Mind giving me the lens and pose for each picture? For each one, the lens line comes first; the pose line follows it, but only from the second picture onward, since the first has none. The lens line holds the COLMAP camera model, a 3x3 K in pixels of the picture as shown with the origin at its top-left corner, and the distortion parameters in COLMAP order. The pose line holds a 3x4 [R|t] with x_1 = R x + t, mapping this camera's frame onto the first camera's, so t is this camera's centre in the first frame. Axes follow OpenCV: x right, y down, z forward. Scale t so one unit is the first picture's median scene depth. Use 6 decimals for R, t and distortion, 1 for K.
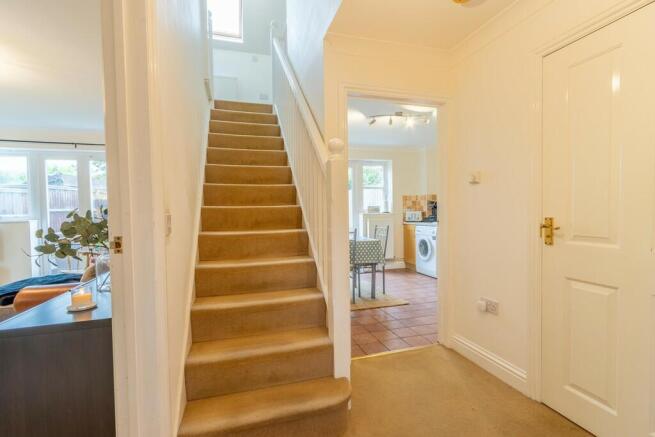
lens RADIAL K [[302.5, 0, 327.6], [0, 302.5, 219.9], [0, 0, 1]] dist [-0.000185, 0.000062]
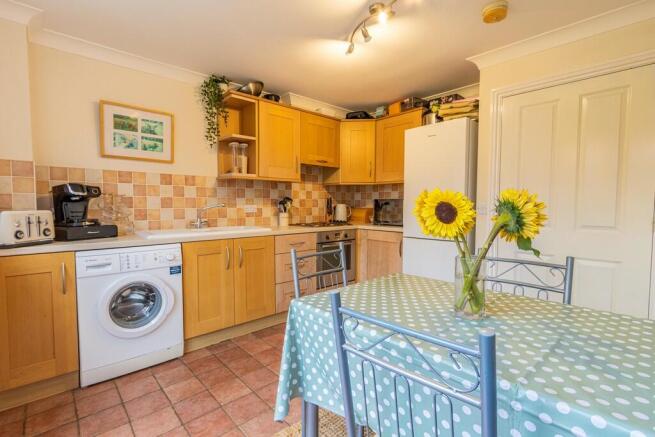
lens RADIAL K [[302.5, 0, 326.1], [0, 302.5, 216.9], [0, 0, 1]] dist [-0.000185, 0.000062]
pose [[-0.438332, -0.025362, 0.898455, -0.123489], [0.024388, 0.998898, 0.040095, -0.026699], [-0.898482, 0.039487, -0.437230, 0.860620]]
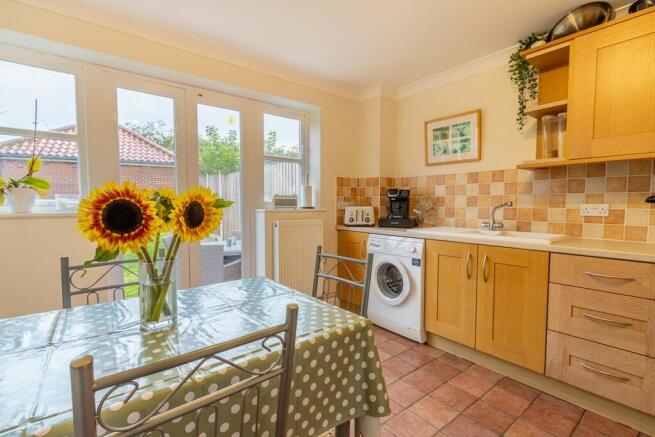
lens RADIAL K [[302.5, 0, 324.2], [0, 302.5, 219.7], [0, 0, 1]] dist [-0.000185, 0.000062]
pose [[0.927971, -0.008583, 0.372553, 0.025078], [-0.002609, 0.999561, 0.029526, -0.020825], [-0.372643, -0.028371, 0.927541, 0.520300]]
